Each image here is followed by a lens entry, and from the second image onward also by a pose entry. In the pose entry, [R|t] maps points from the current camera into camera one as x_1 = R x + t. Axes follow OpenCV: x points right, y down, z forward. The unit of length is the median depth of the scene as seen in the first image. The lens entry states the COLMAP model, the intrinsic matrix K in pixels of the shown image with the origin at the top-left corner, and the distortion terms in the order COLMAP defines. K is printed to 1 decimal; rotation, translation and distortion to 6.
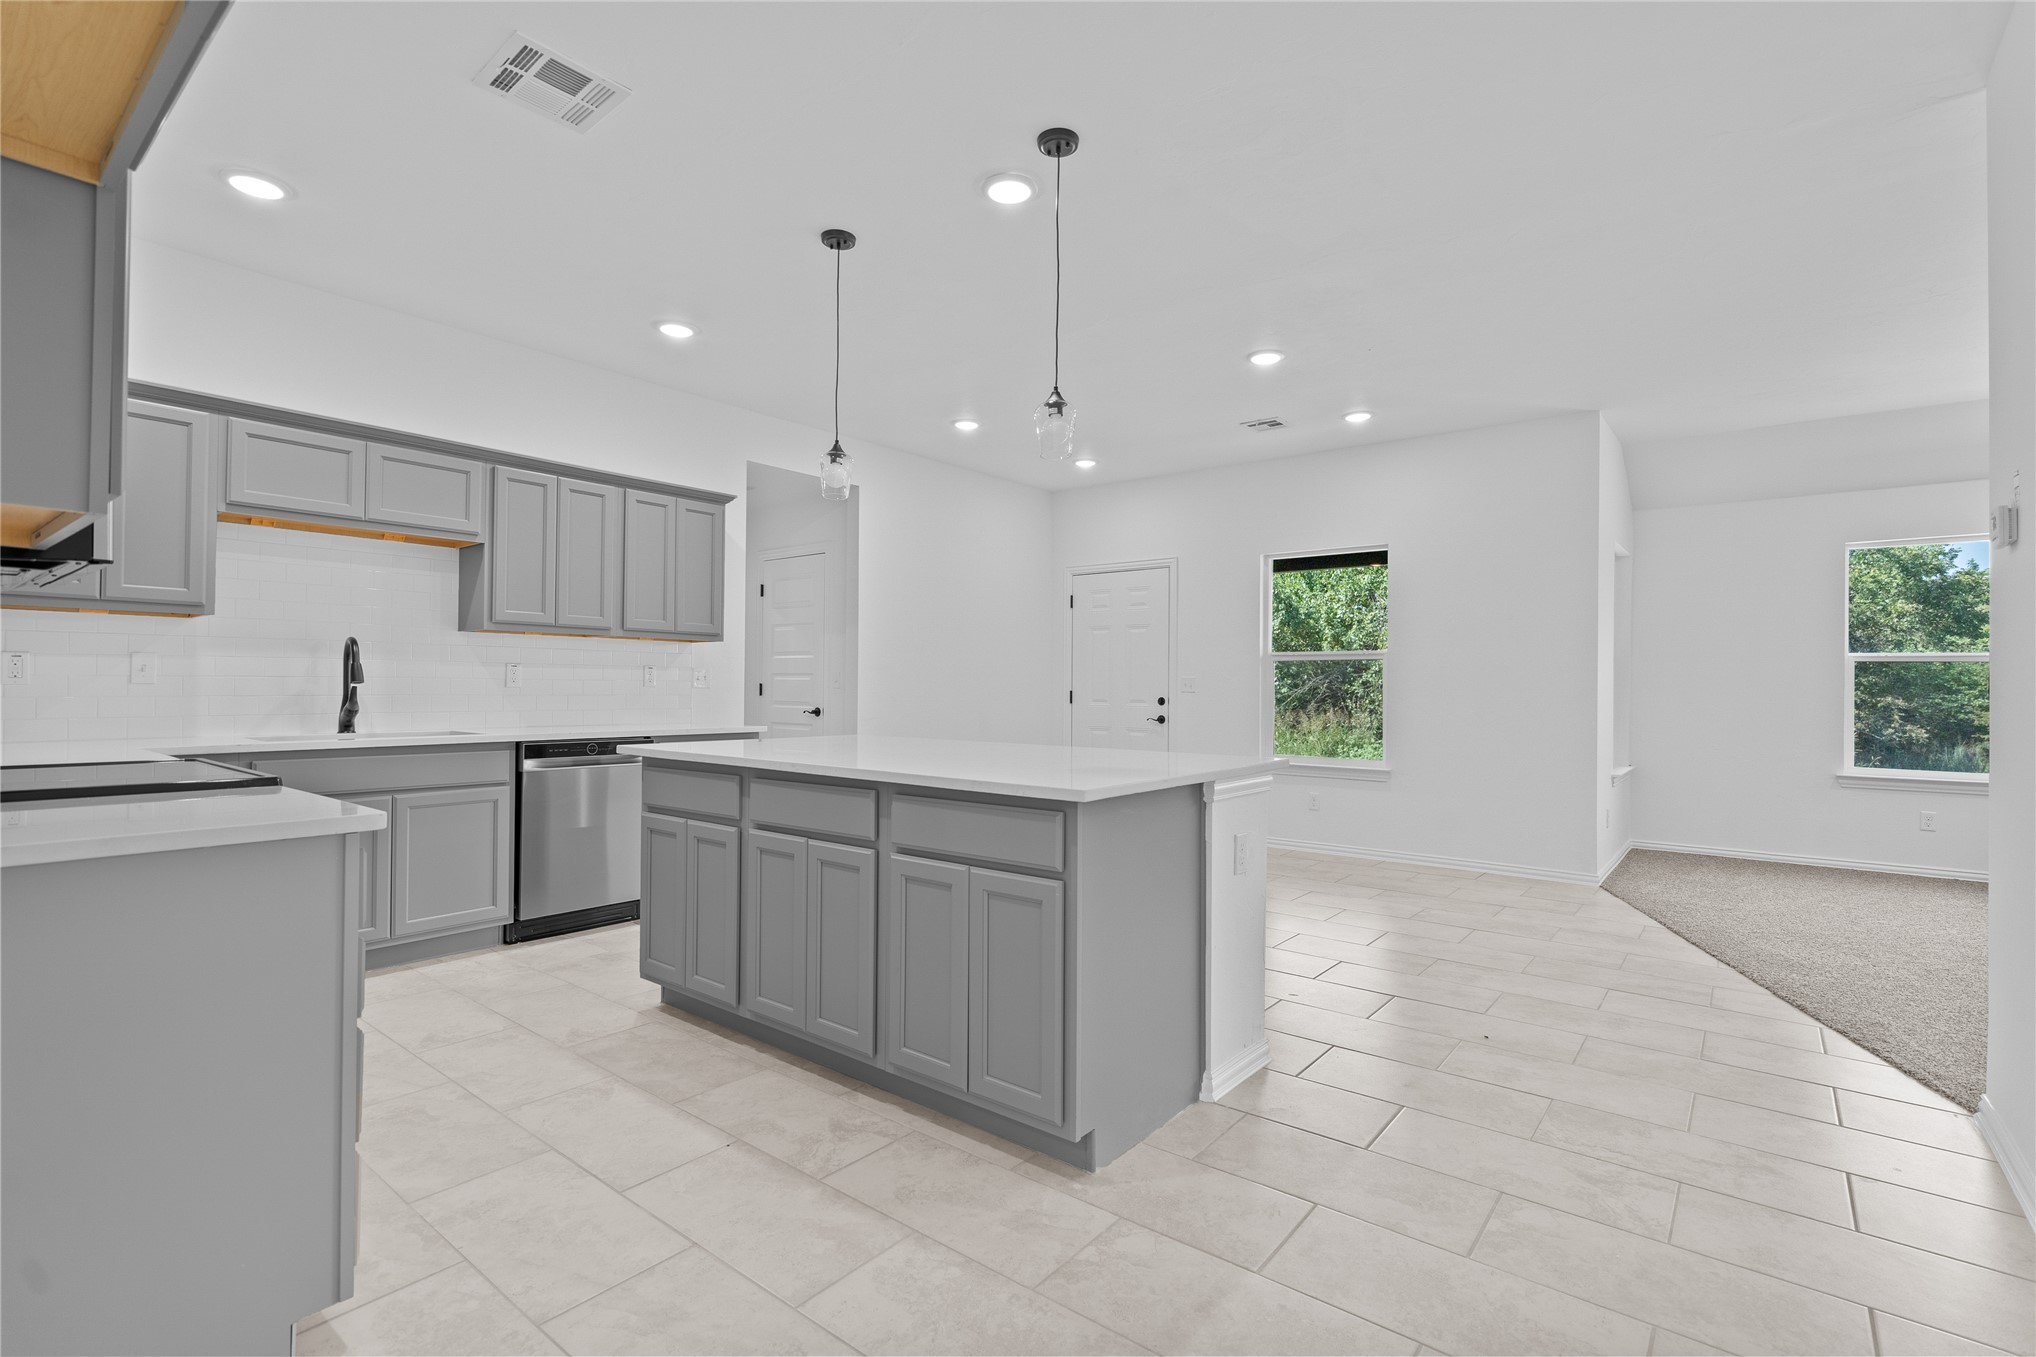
lens RADIAL K [[933.8, 0, 1018.2], [0, 933.8, 687.3], [0, 0, 1]] dist [-0.000518, -0.000238]
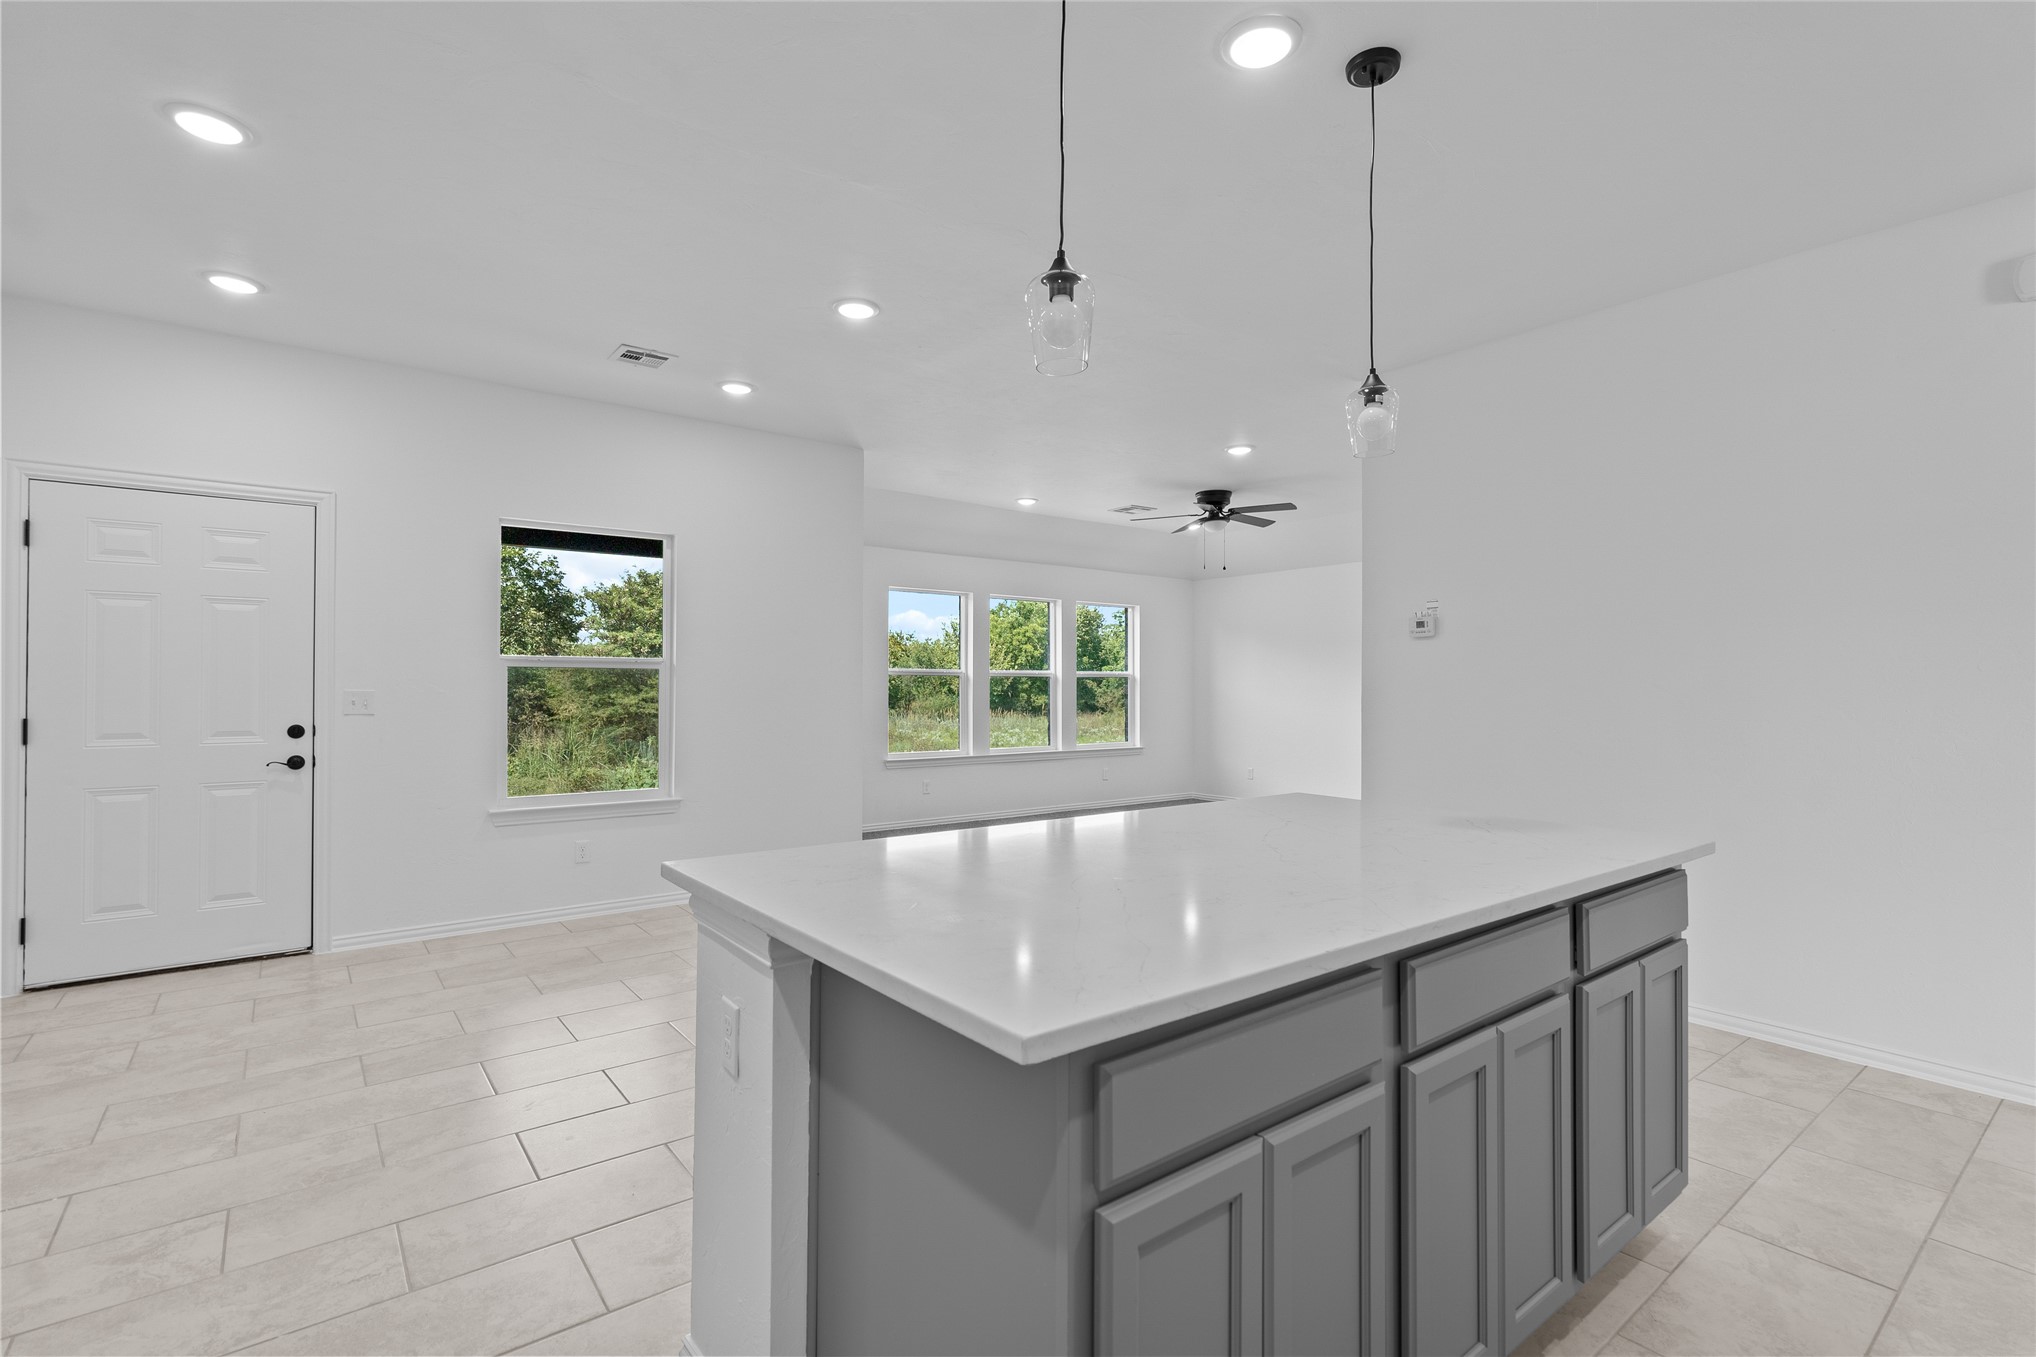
lens RADIAL K [[933.8, 0, 1018.2], [0, 933.8, 687.3], [0, 0, 1]] dist [-0.000518, -0.000238]
pose [[0.232998, -0.010744, 0.972418, -0.365774], [-0.001660, 0.999933, 0.011445, -0.023908], [-0.972476, -0.004281, 0.232965, 0.495049]]
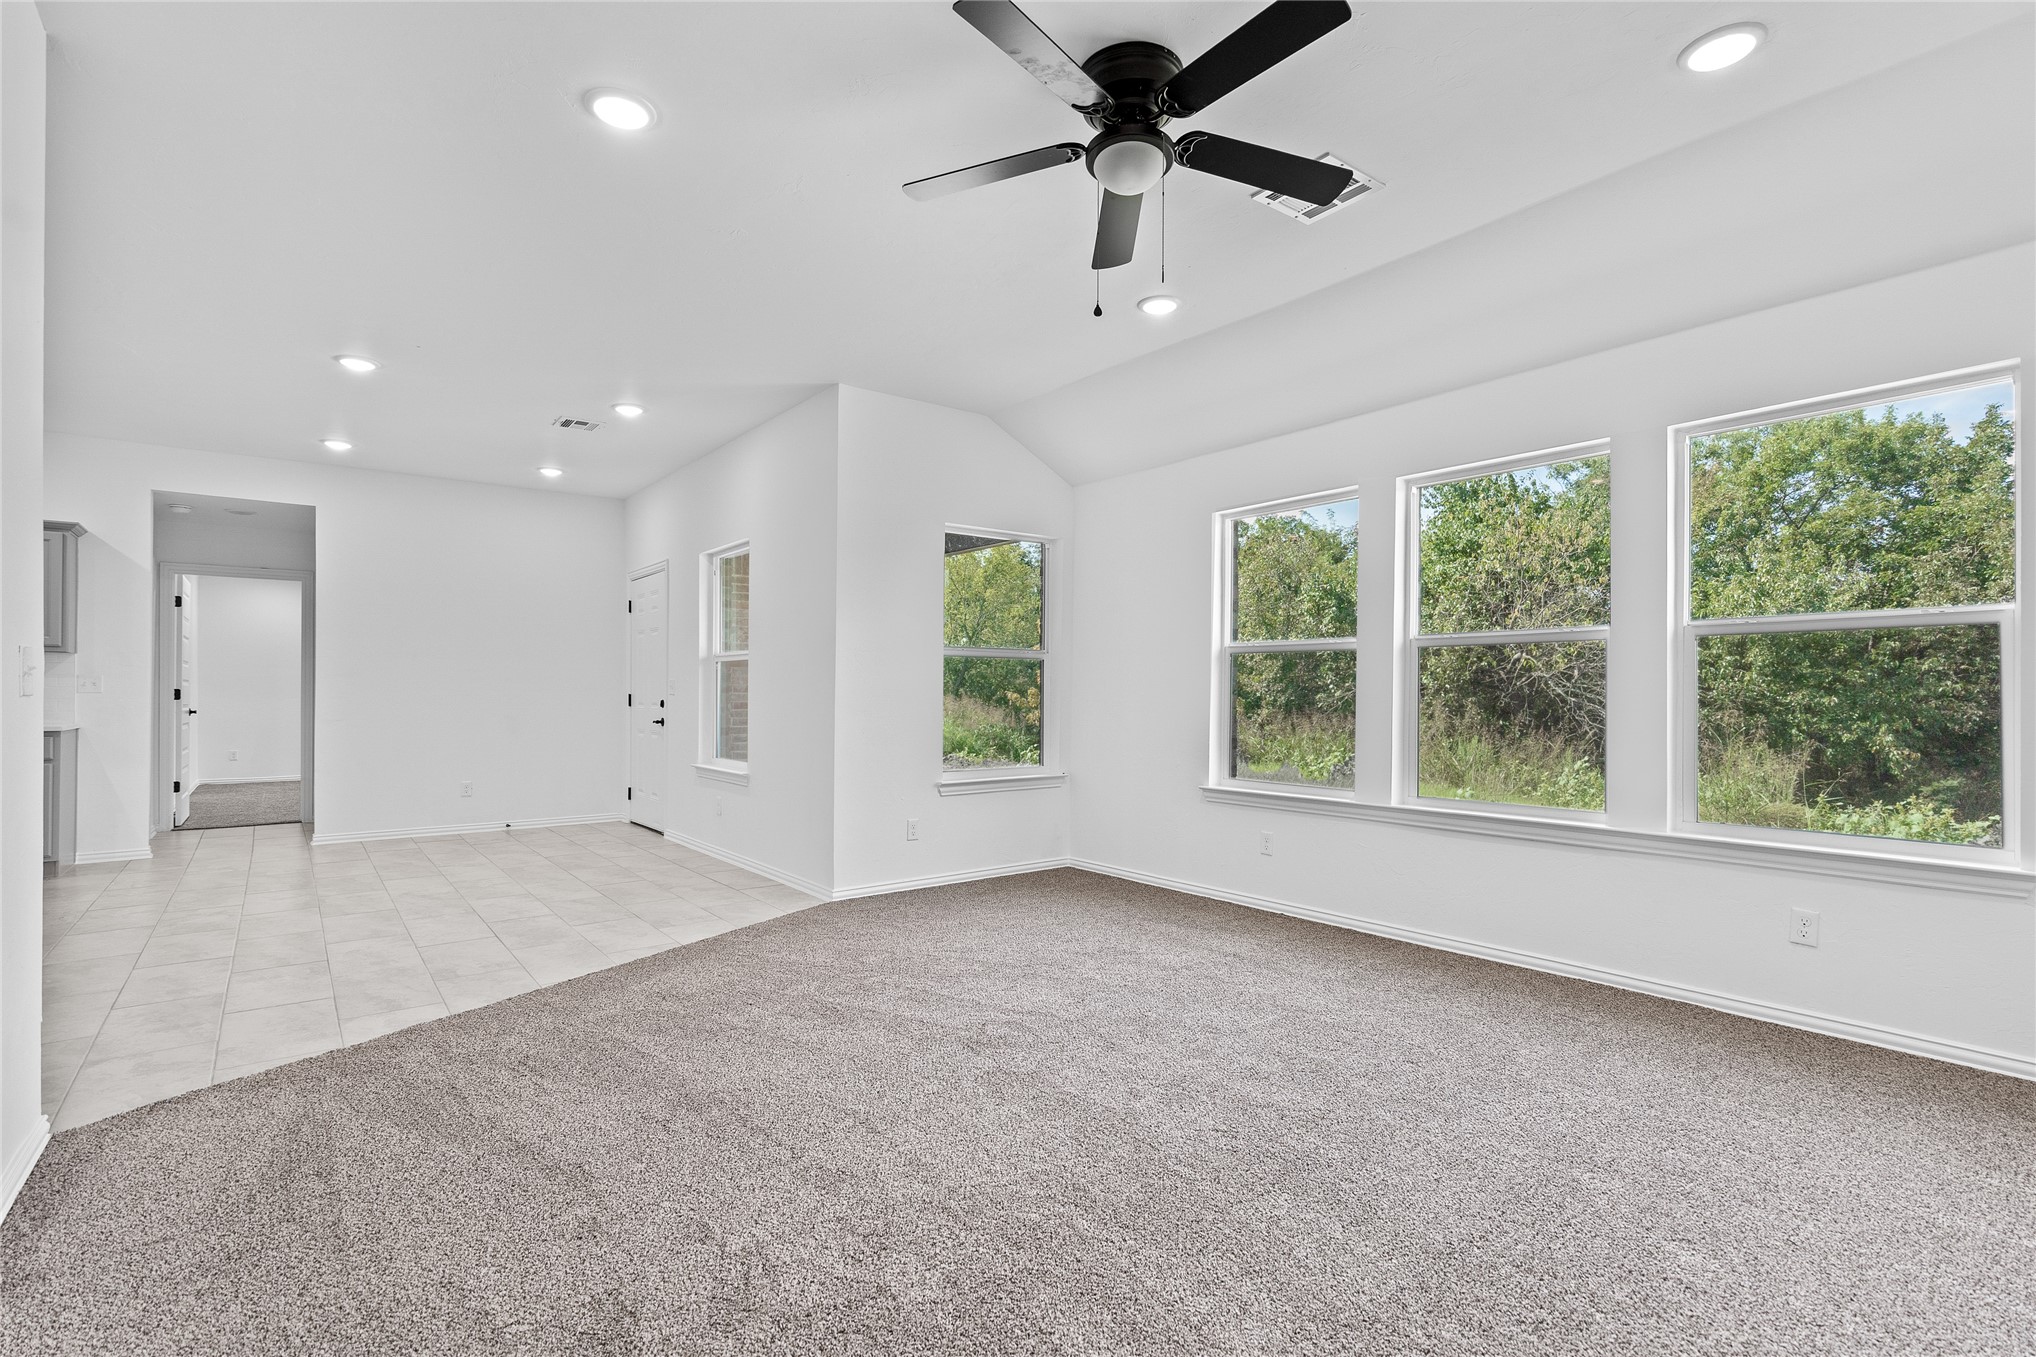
lens RADIAL K [[933.8, 0, 1018.2], [0, 933.8, 687.3], [0, 0, 1]] dist [-0.000518, -0.000238]
pose [[0.973611, -0.008897, -0.228043, 0.887323], [0.007102, 0.999937, -0.008693, 0.010389], [0.228106, 0.006844, 0.973612, 0.129881]]
